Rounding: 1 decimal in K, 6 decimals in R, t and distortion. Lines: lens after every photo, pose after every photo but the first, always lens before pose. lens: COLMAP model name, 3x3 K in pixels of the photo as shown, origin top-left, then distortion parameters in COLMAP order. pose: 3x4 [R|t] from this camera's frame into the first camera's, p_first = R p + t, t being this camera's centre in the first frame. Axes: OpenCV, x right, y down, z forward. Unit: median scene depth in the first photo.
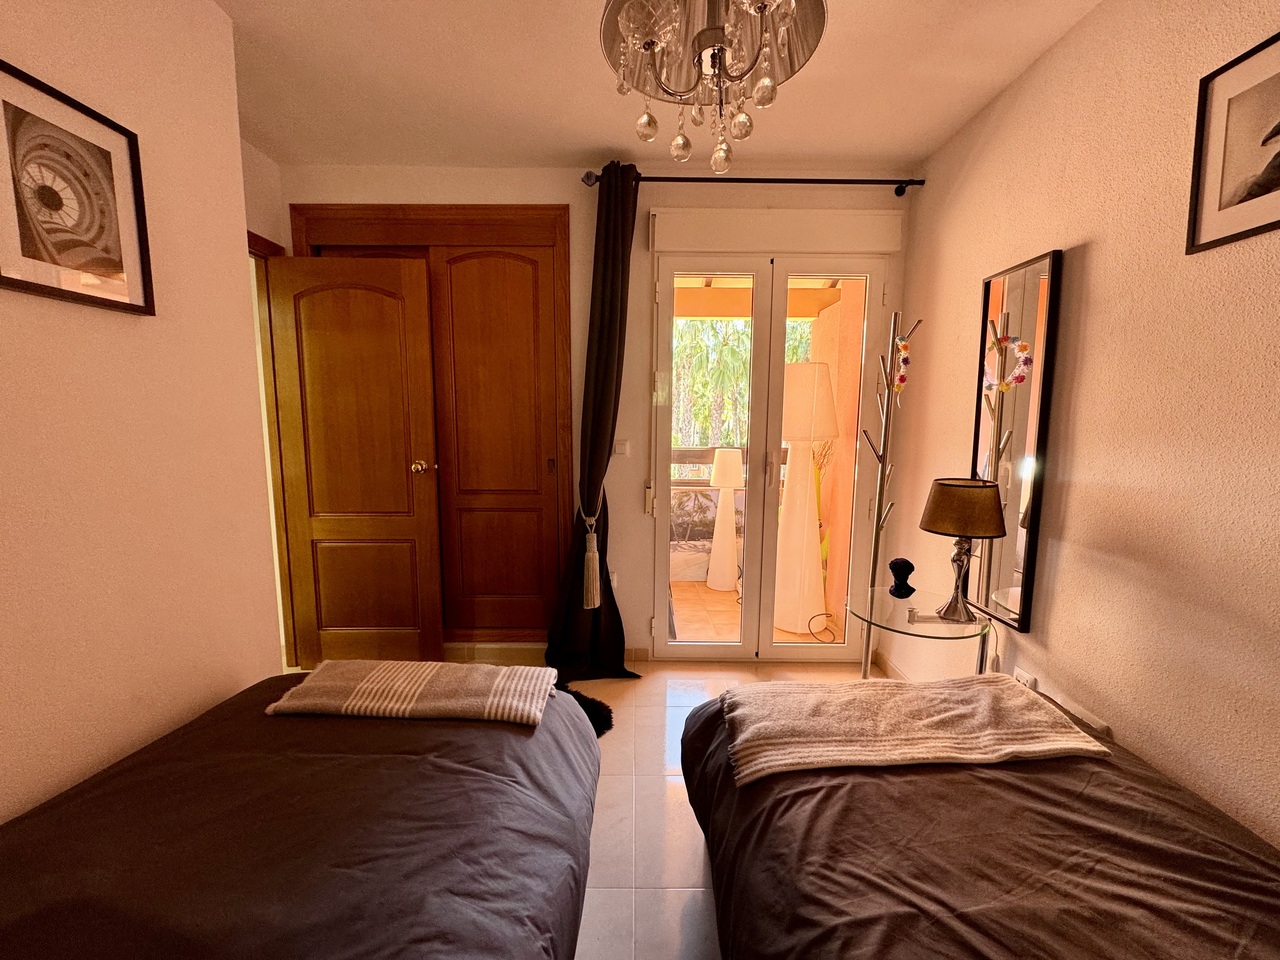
lens RADIAL K [[512.0, 0, 636.8], [0, 512.0, 476.7], [0, 0, 1]] dist [-0.003036, 0.000305]
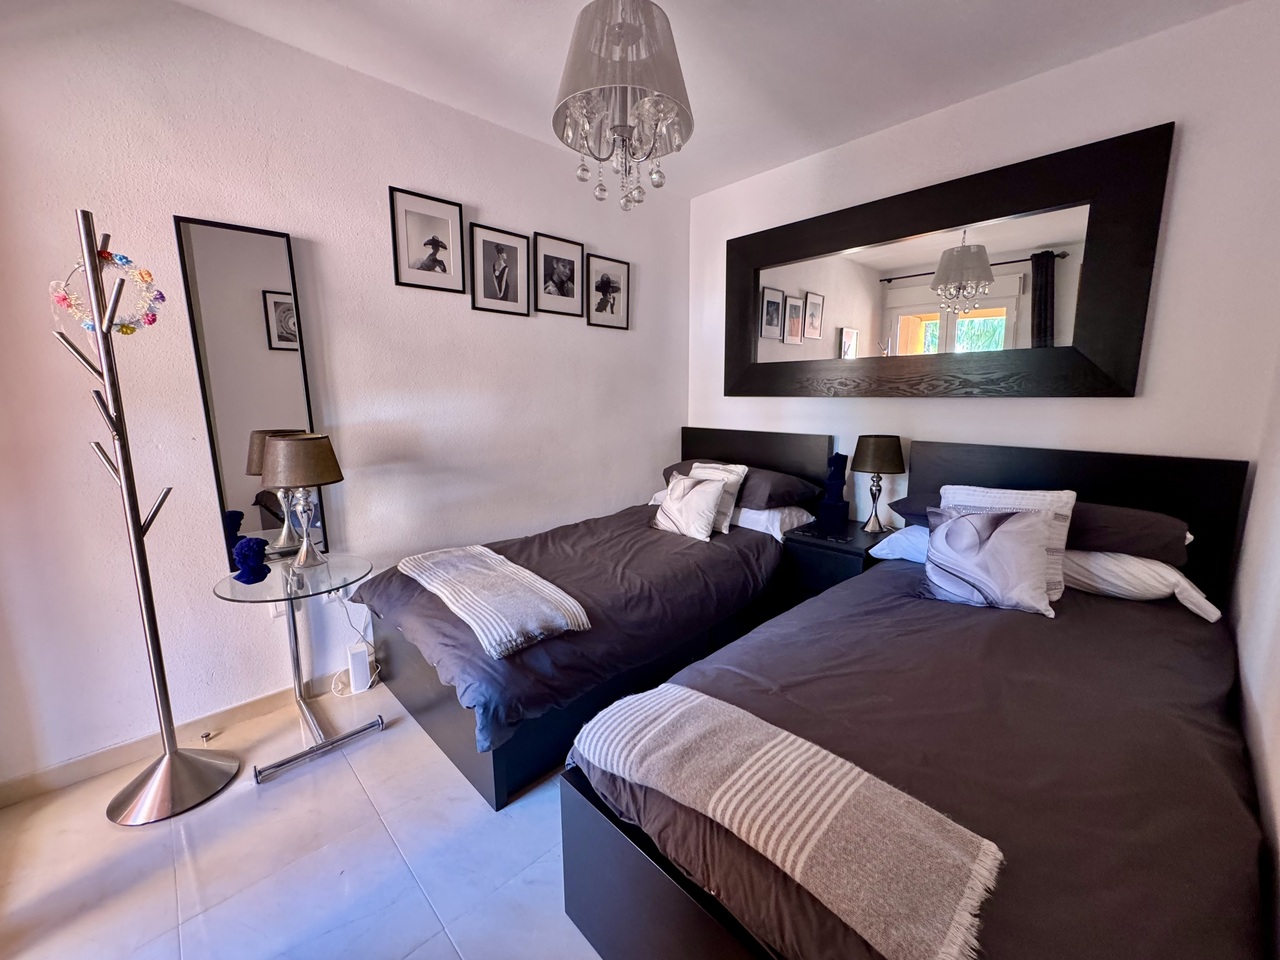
lens RADIAL K [[512.0, 0, 636.5], [0, 512.0, 474.2], [0, 0, 1]] dist [-0.003036, 0.000305]
pose [[-0.706122, -0.128176, 0.696392, -0.858041], [0.072057, 0.965367, 0.250747, -0.186632], [-0.704414, 0.227238, -0.672431, 1.780156]]
